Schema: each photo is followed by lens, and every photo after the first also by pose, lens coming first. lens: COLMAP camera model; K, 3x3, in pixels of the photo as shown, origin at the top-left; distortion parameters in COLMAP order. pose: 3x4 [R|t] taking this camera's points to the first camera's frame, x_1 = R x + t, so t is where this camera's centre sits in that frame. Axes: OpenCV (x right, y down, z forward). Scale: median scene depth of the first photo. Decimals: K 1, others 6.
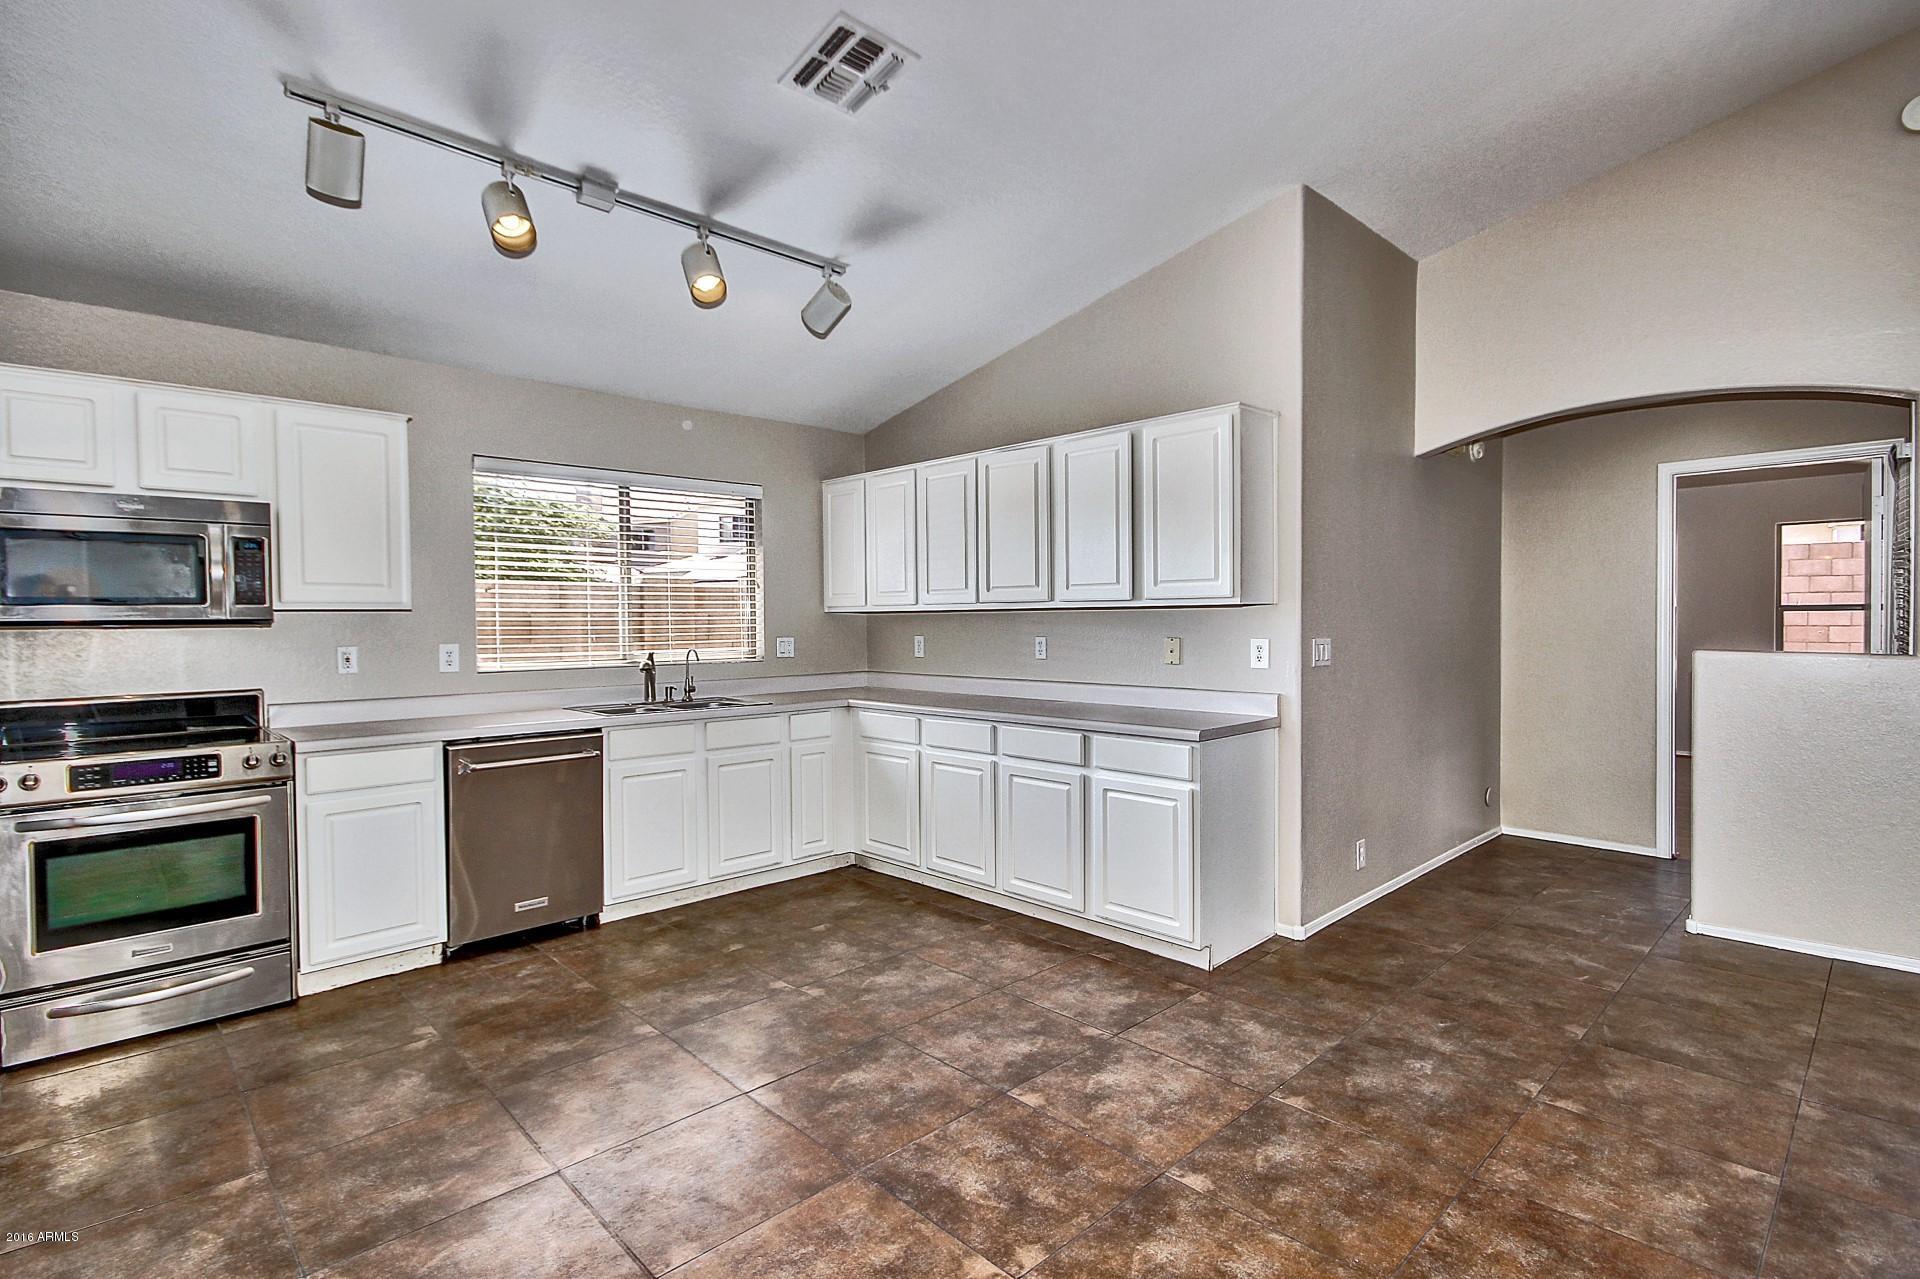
lens RADIAL K [[920.4, 0, 954.2], [0, 920.4, 642.0], [0, 0, 1]] dist [0.006060, -0.000151]
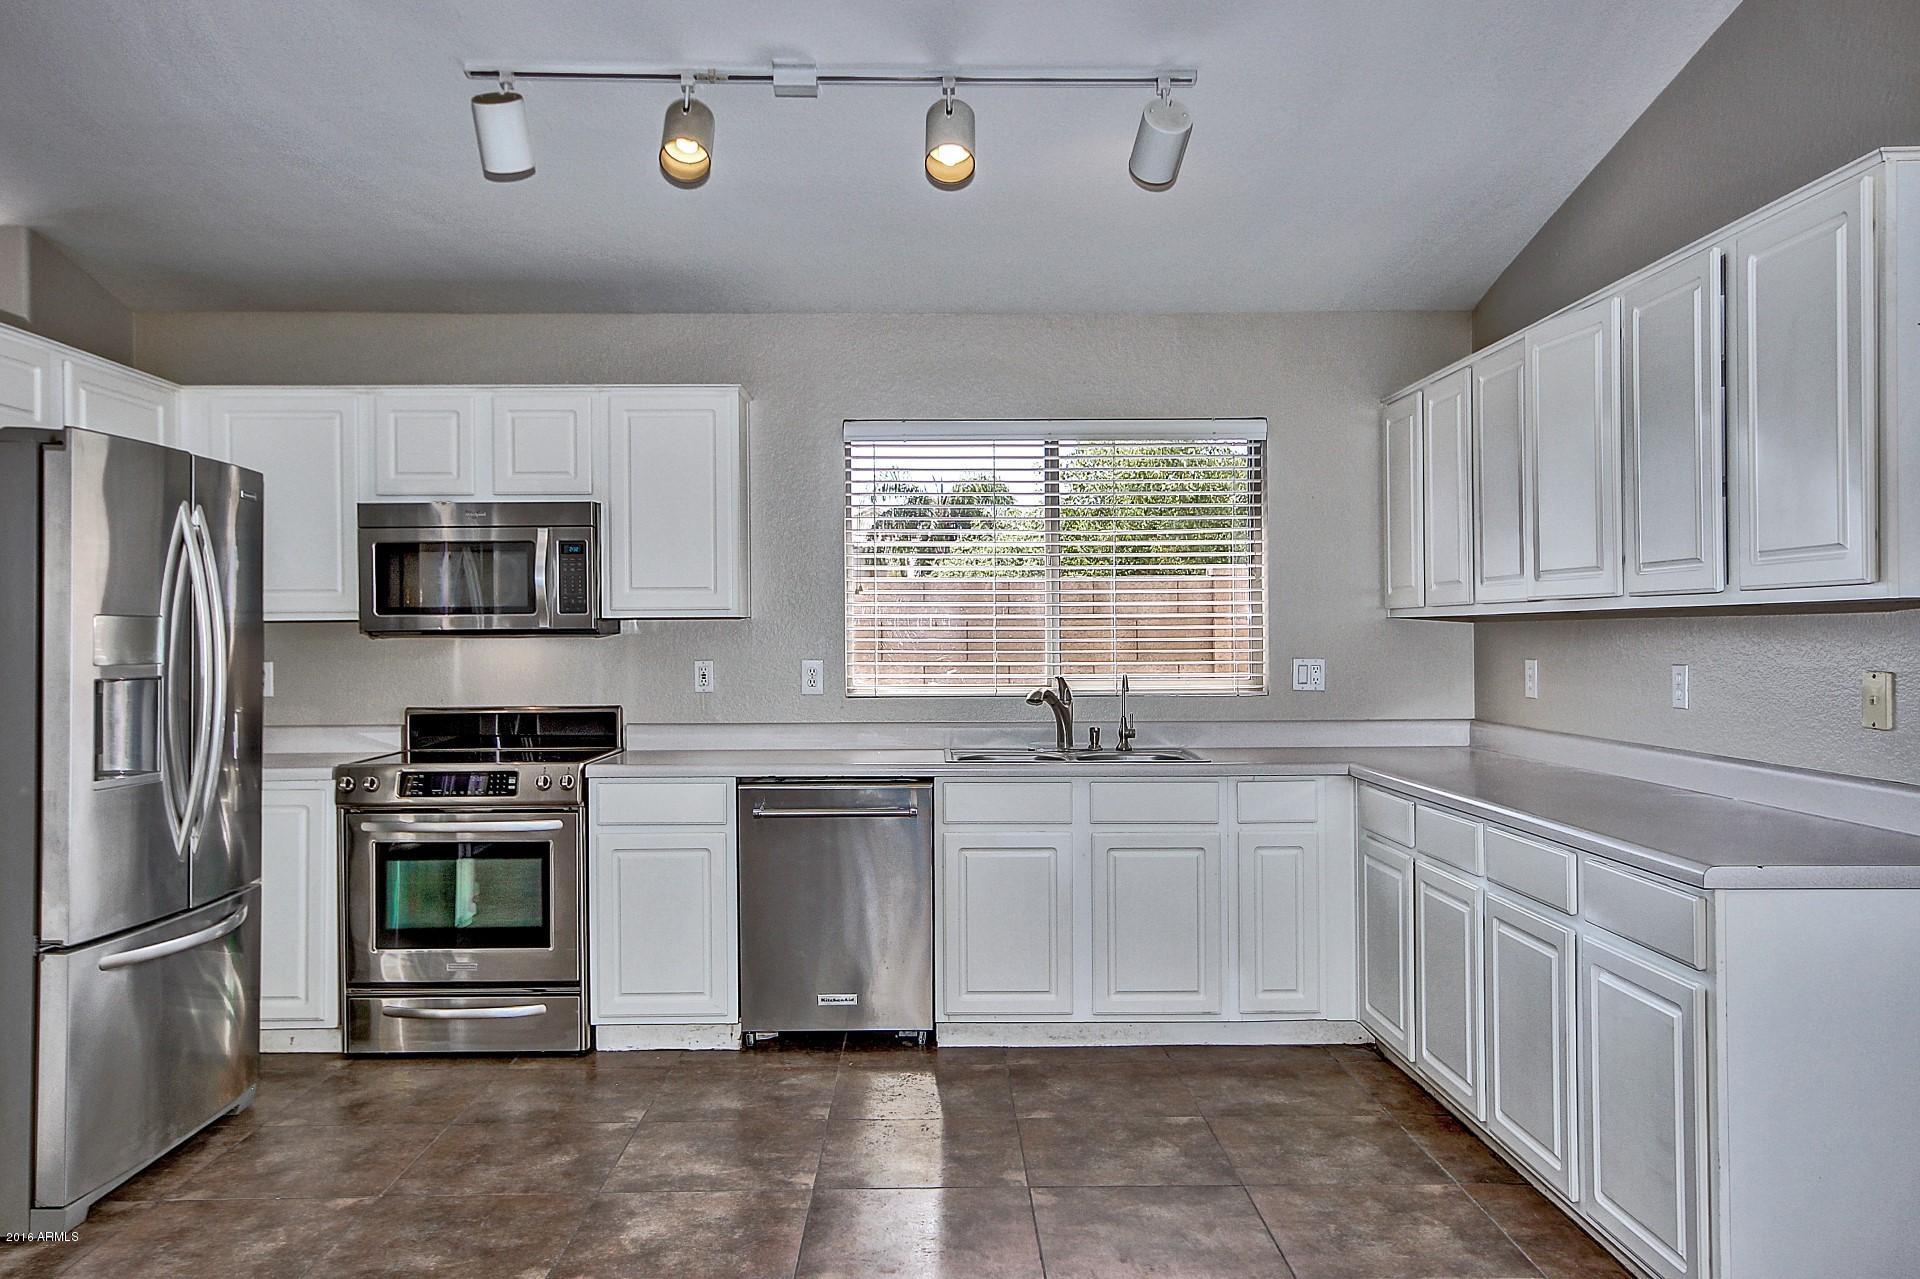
lens RADIAL K [[1473.0, 0, 952.3], [0, 1473.0, 639.1], [0, 0, 1]] dist [0.001047, 0.000902]
pose [[0.735246, 0.007325, -0.677761, 0.404536], [-0.018582, 0.999784, -0.009353, -0.005915], [0.677546, 0.019471, 0.735223, 0.141416]]
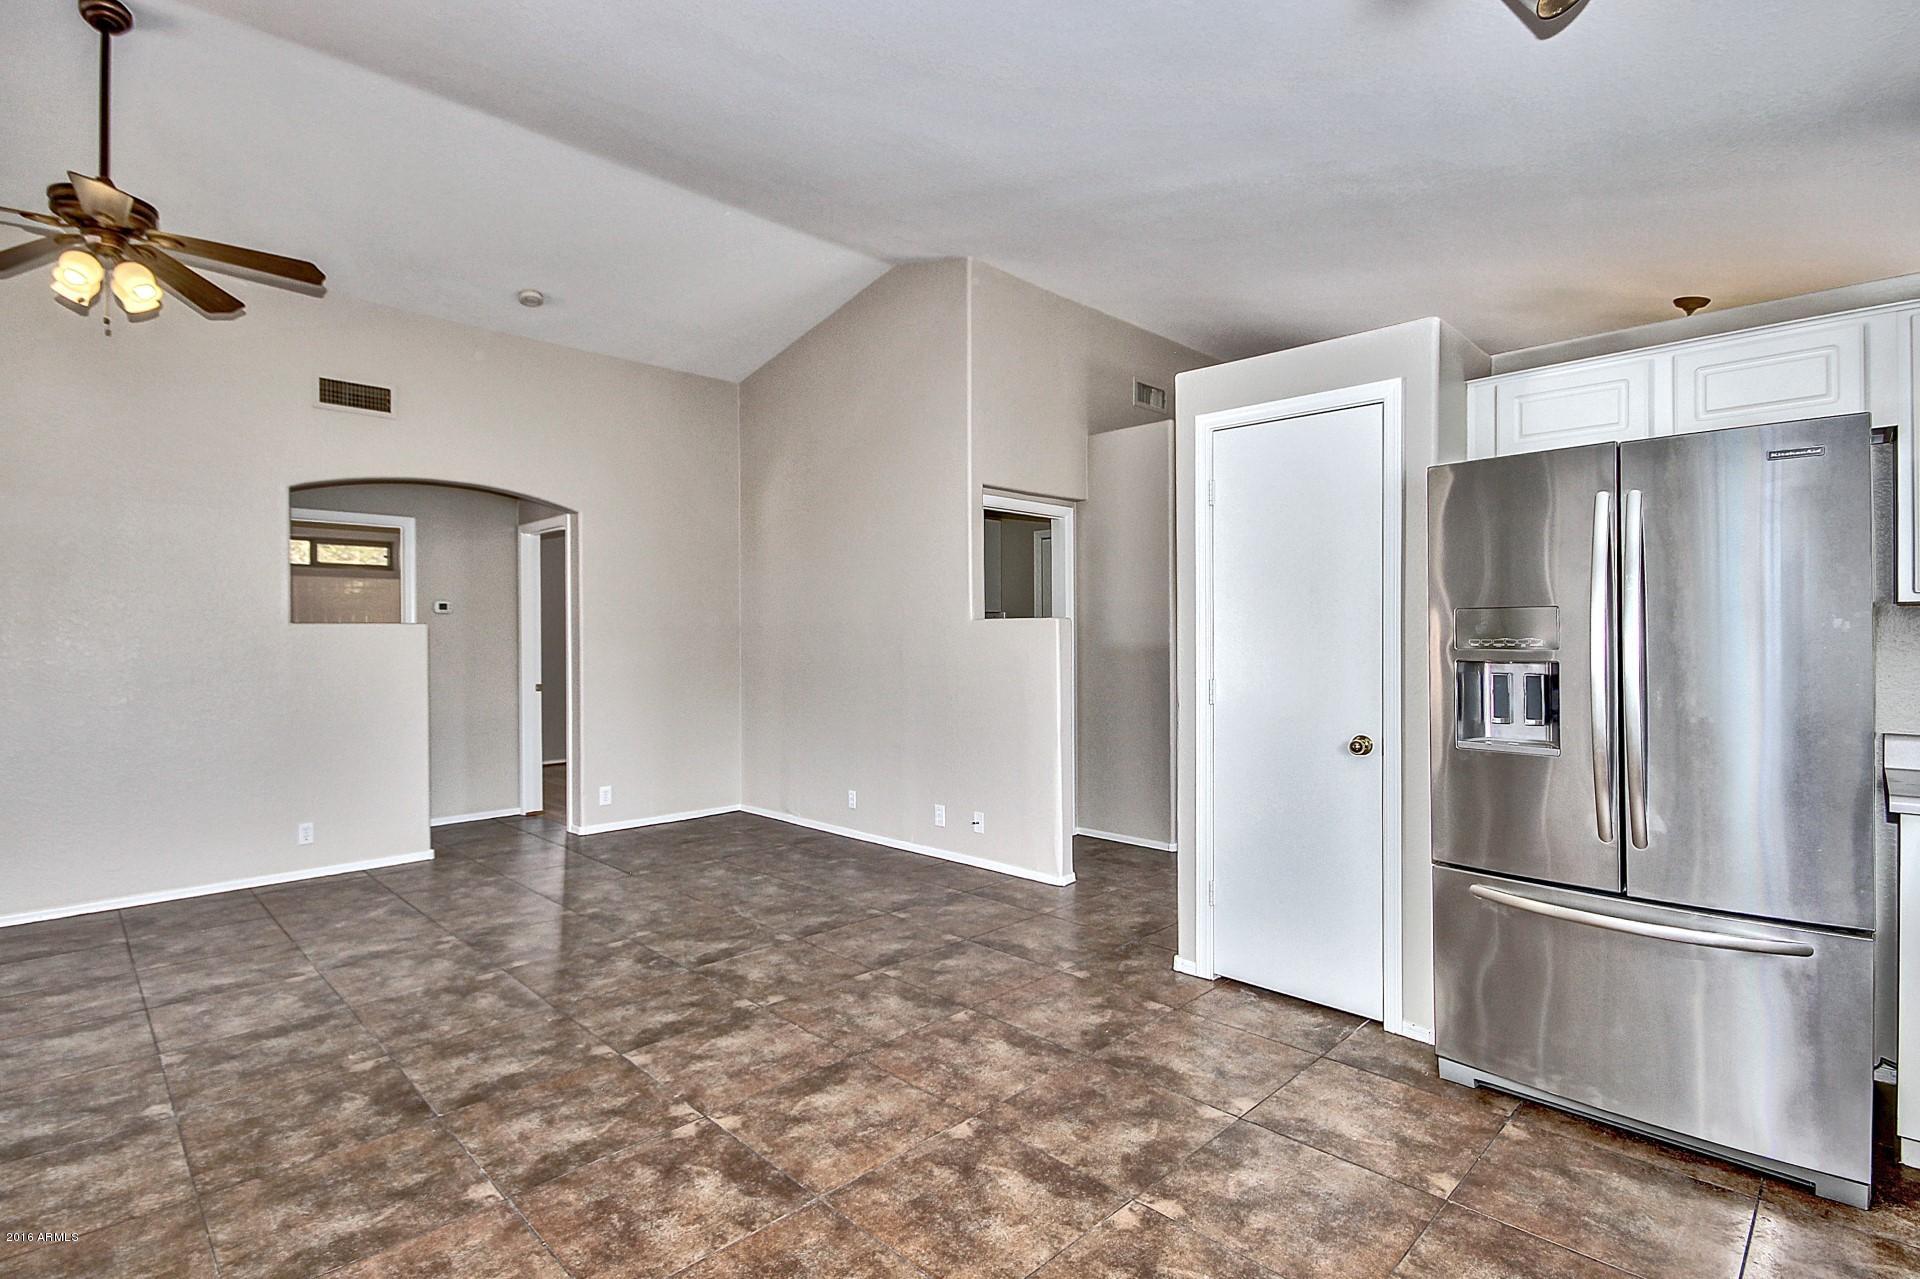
lens RADIAL K [[920.4, 0, 953.4], [0, 920.4, 647.7], [0, 0, 1]] dist [0.006060, -0.000151]
pose [[-0.999761, 0.013100, -0.017508, -0.123563], [0.012397, 0.999137, 0.039633, -0.022258], [0.018012, 0.039407, -0.999061, 1.045665]]
